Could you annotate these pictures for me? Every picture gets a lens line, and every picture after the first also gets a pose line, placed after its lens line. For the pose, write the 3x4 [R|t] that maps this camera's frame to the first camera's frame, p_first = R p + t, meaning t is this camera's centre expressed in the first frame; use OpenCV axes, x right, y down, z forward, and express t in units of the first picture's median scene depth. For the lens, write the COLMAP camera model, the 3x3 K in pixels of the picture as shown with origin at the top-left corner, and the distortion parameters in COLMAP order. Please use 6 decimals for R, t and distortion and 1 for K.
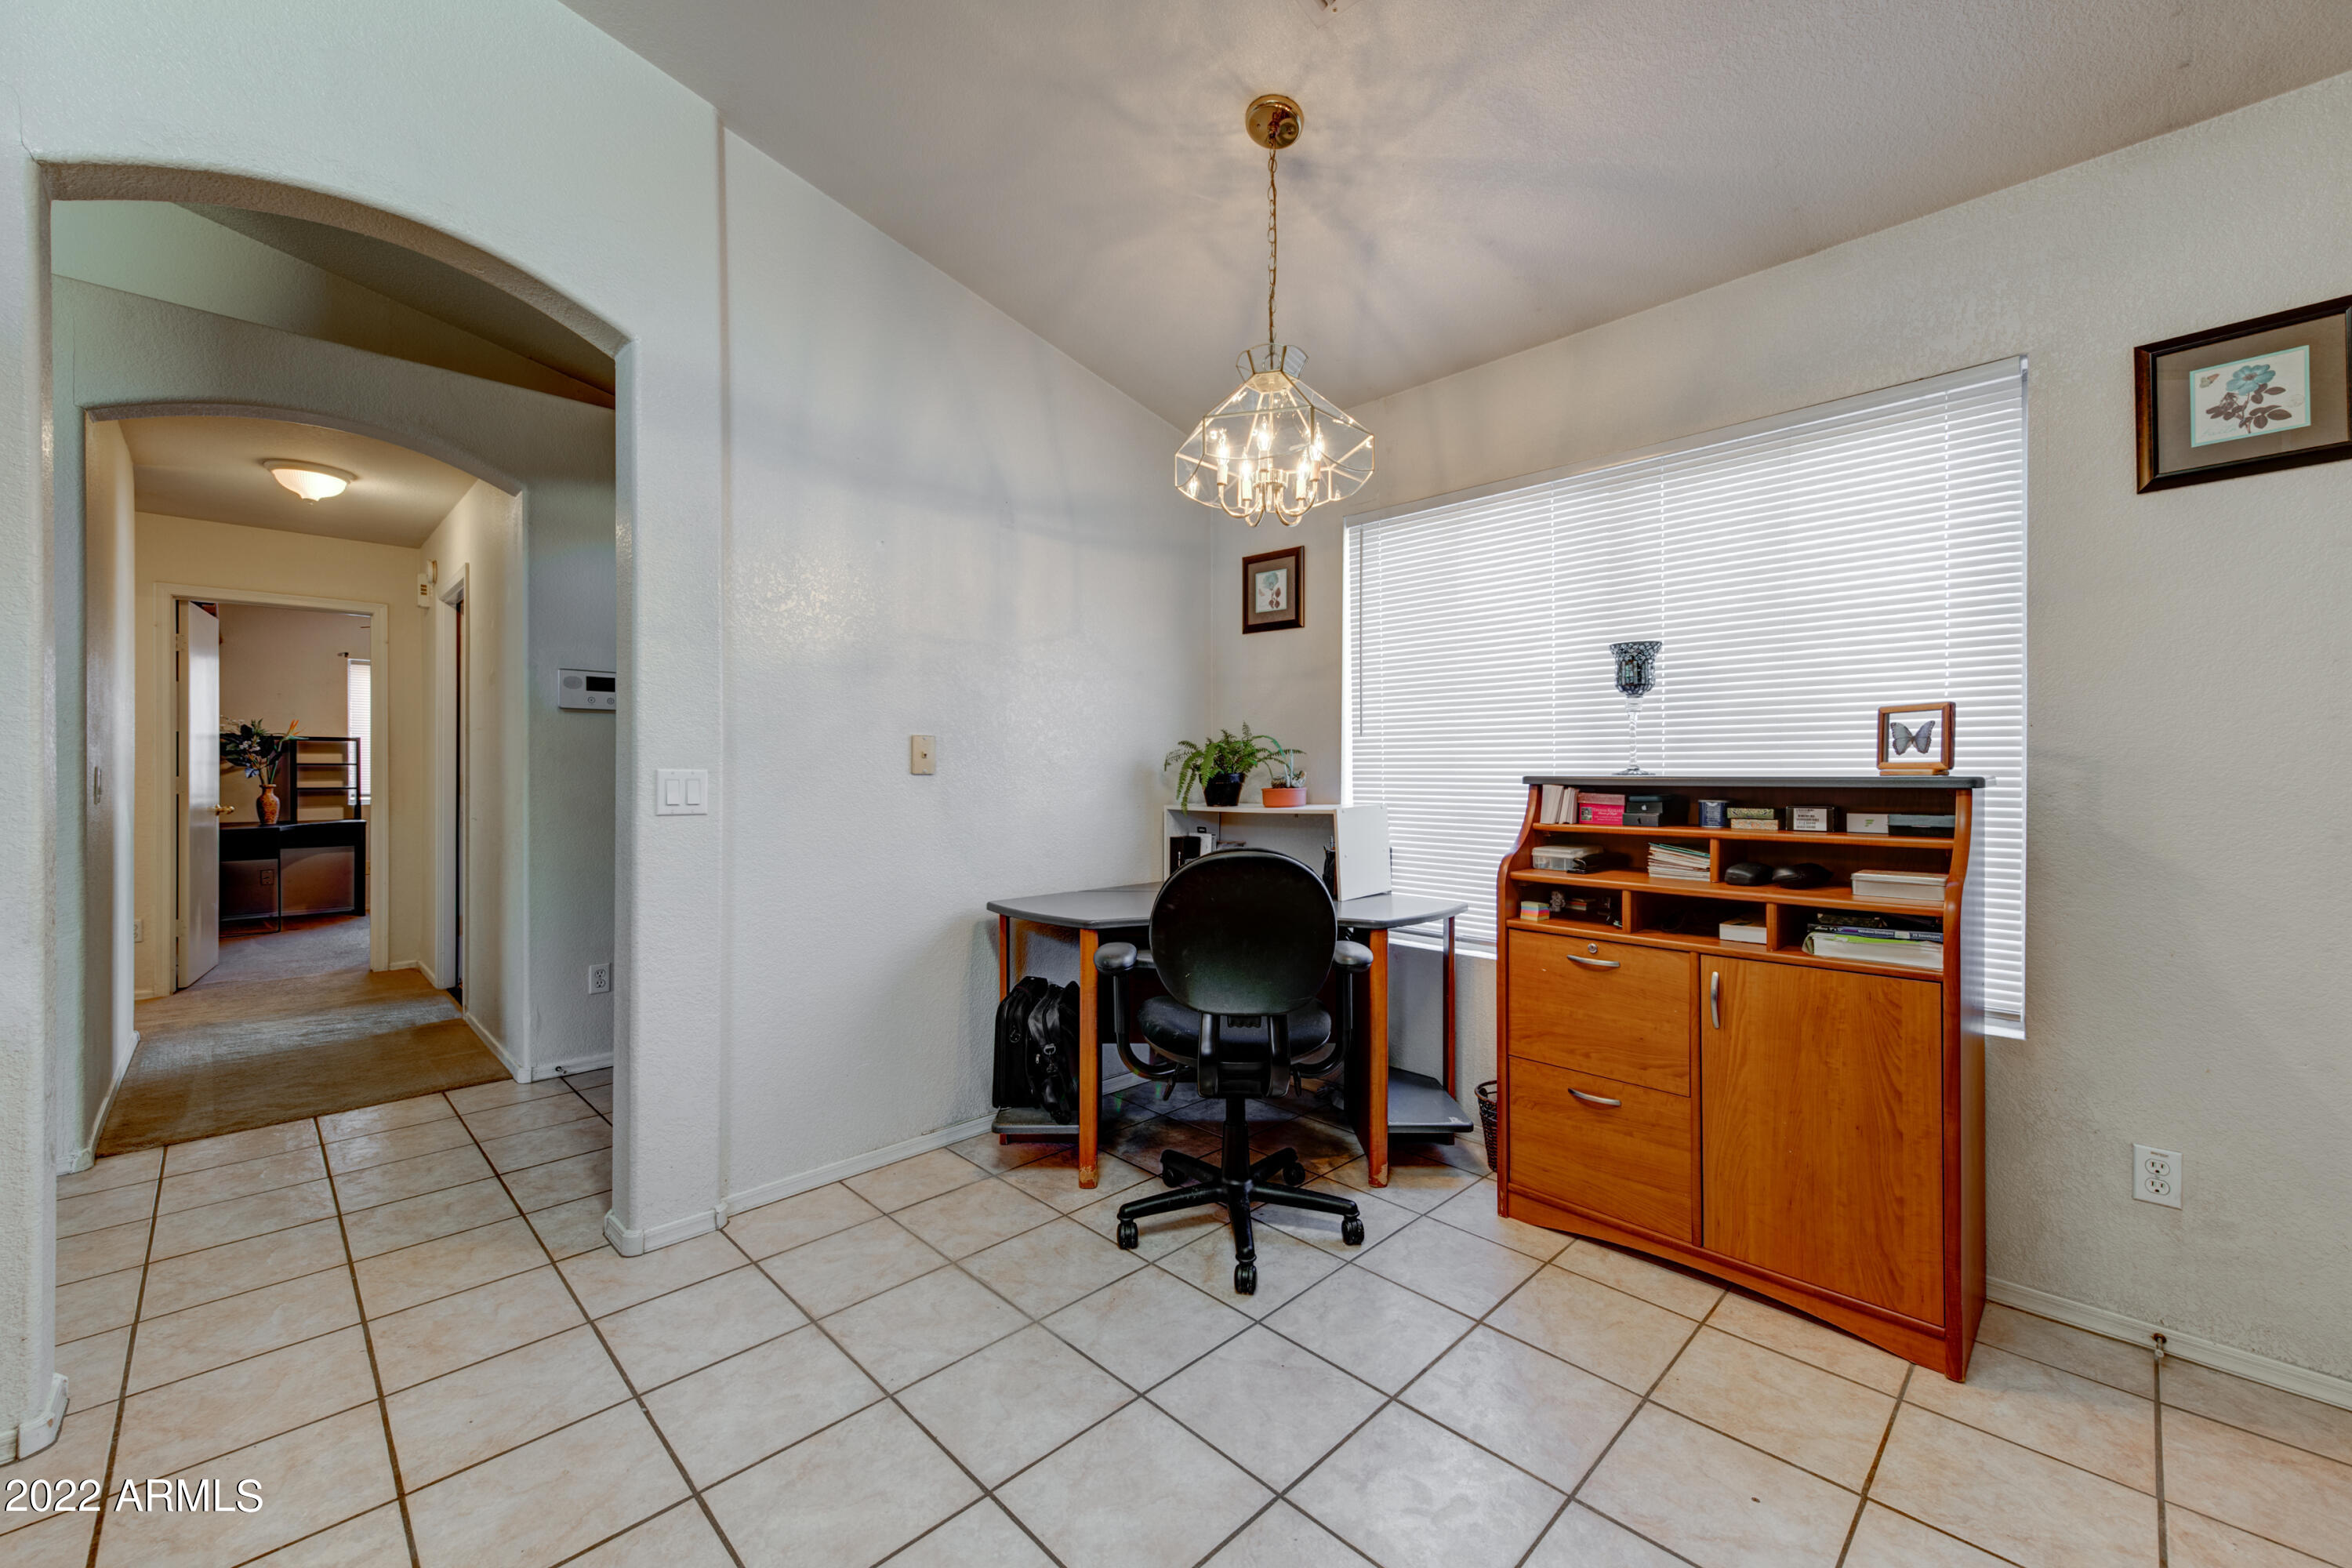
lens RADIAL K [[932.2, 0, 1187.9], [0, 932.2, 777.1], [0, 0, 1]] dist [0.001571, -0.000340]
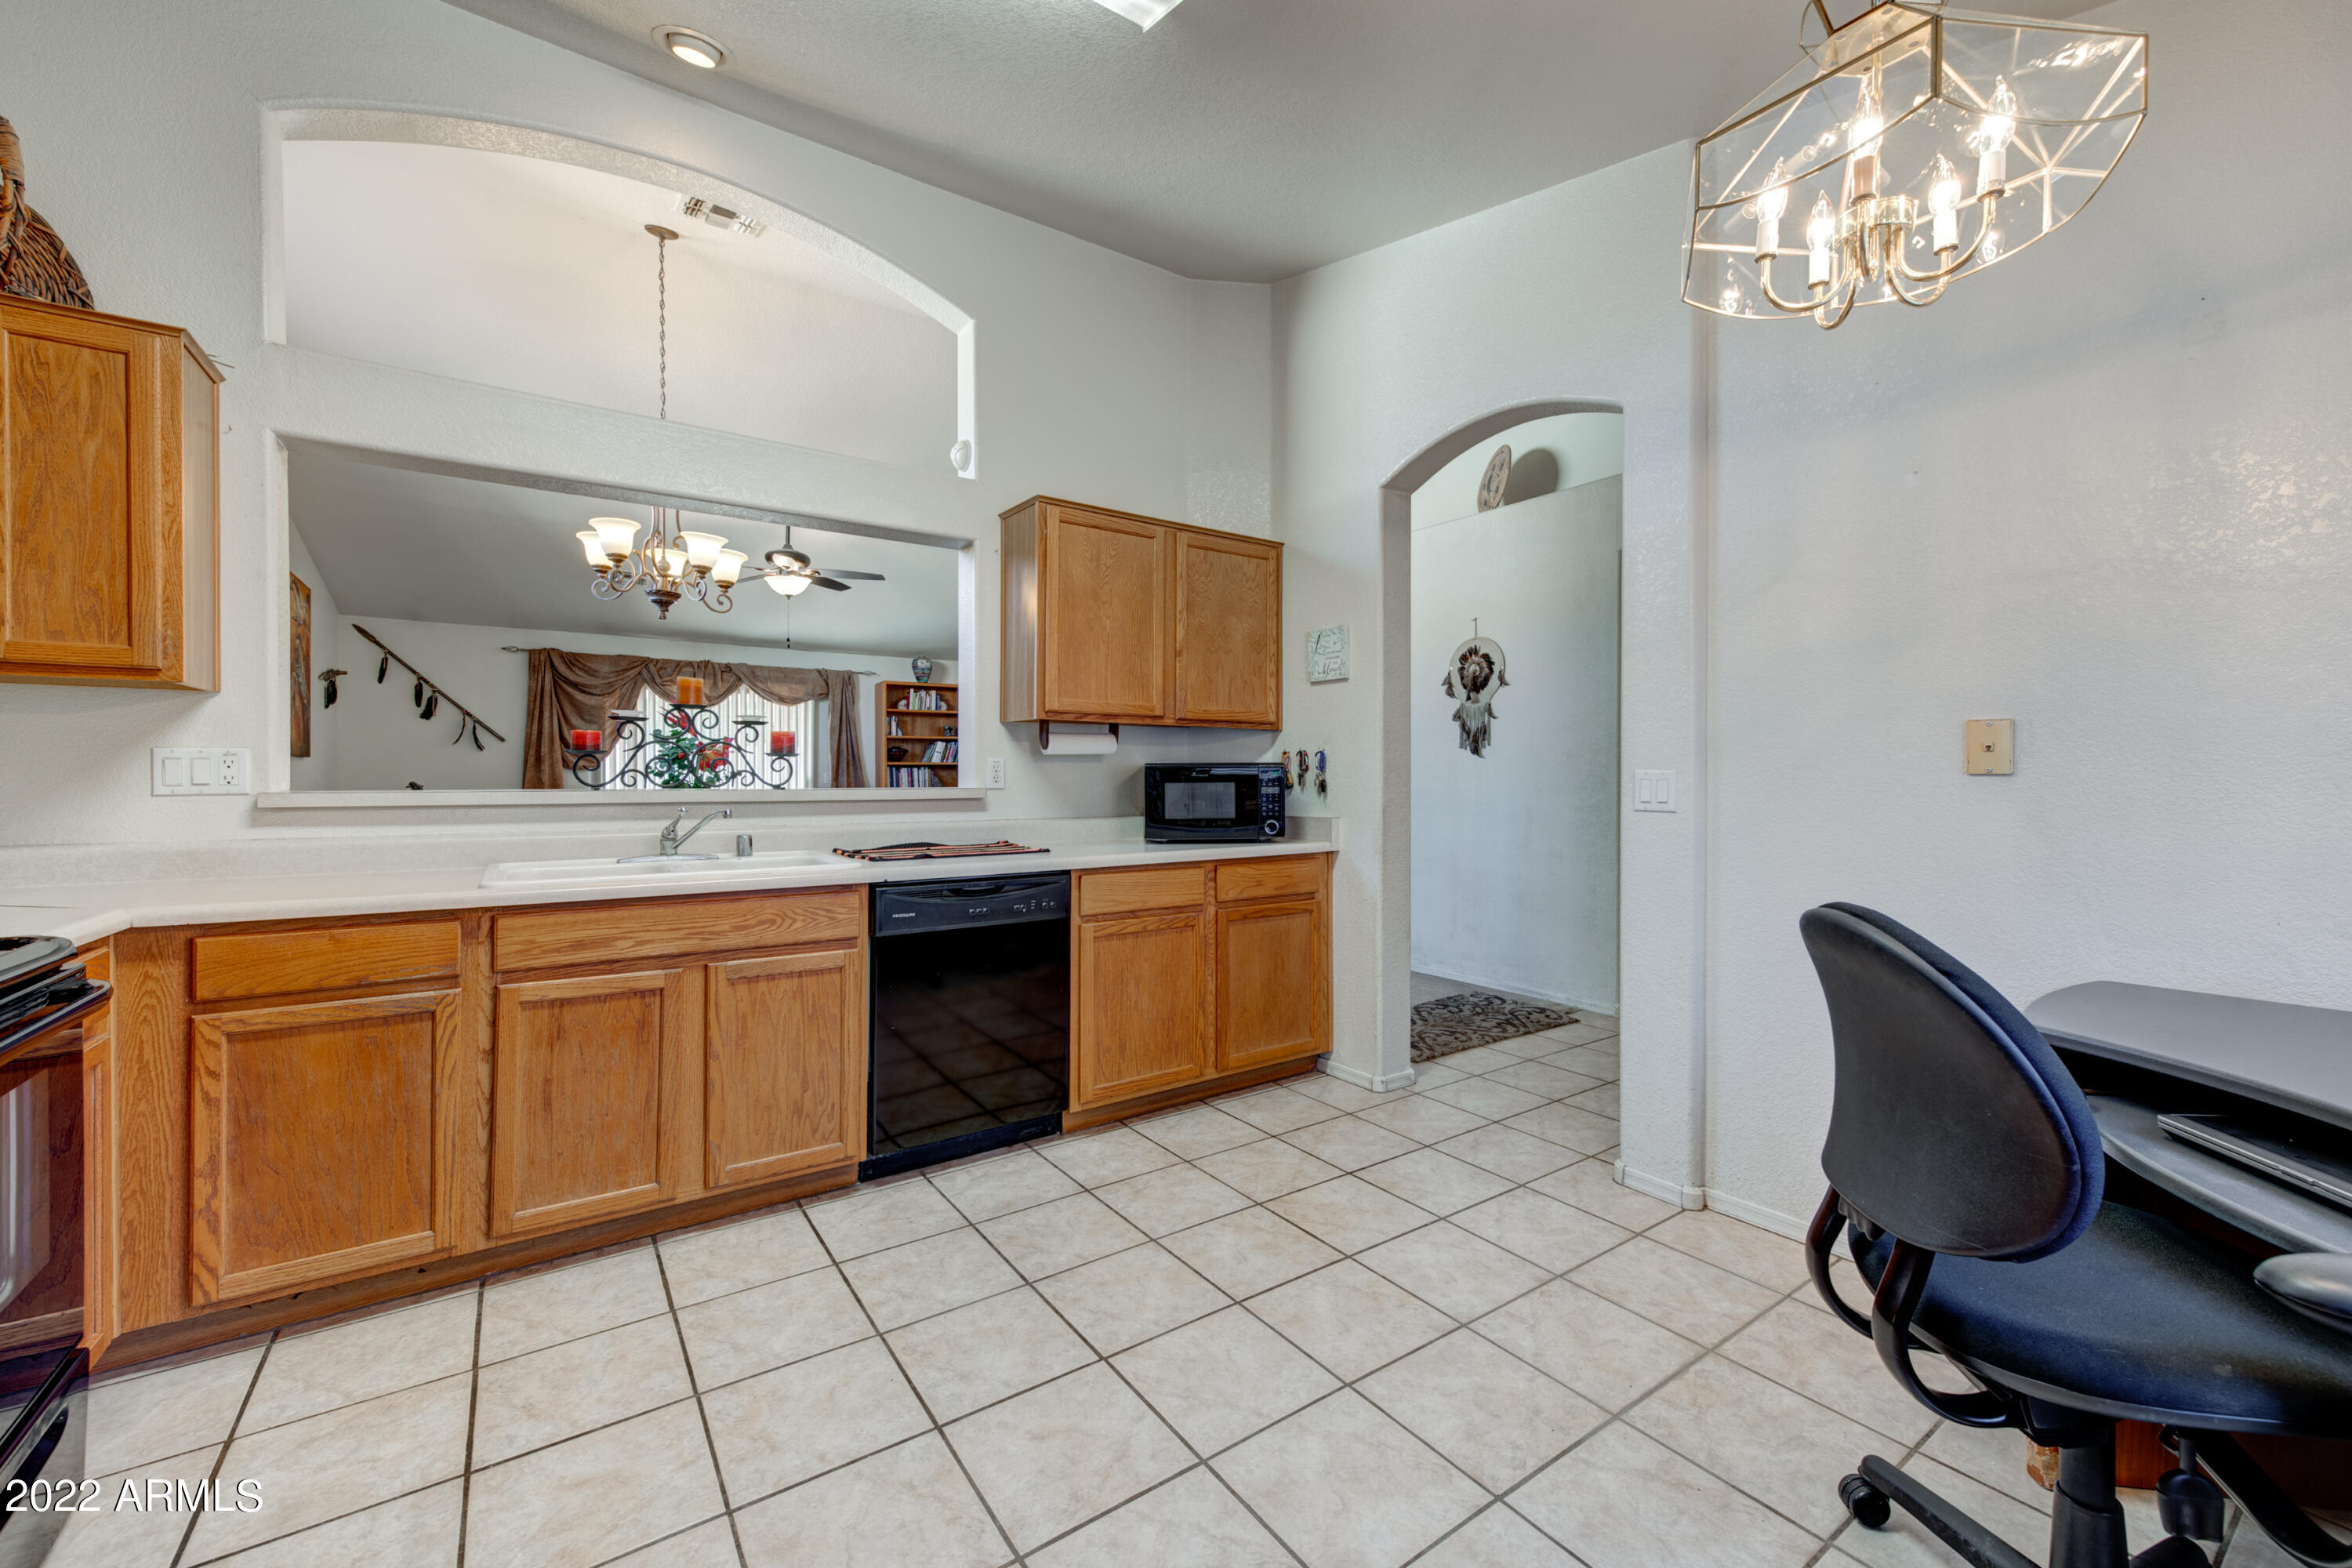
lens RADIAL K [[932.2, 0, 1189.3], [0, 932.2, 773.1], [0, 0, 1]] dist [0.001571, -0.000340]
pose [[-0.171912, 0.008054, -0.985079, 0.747147], [0.000391, 0.999967, 0.008107, -0.015392], [0.985112, 0.001008, -0.171909, 0.760977]]
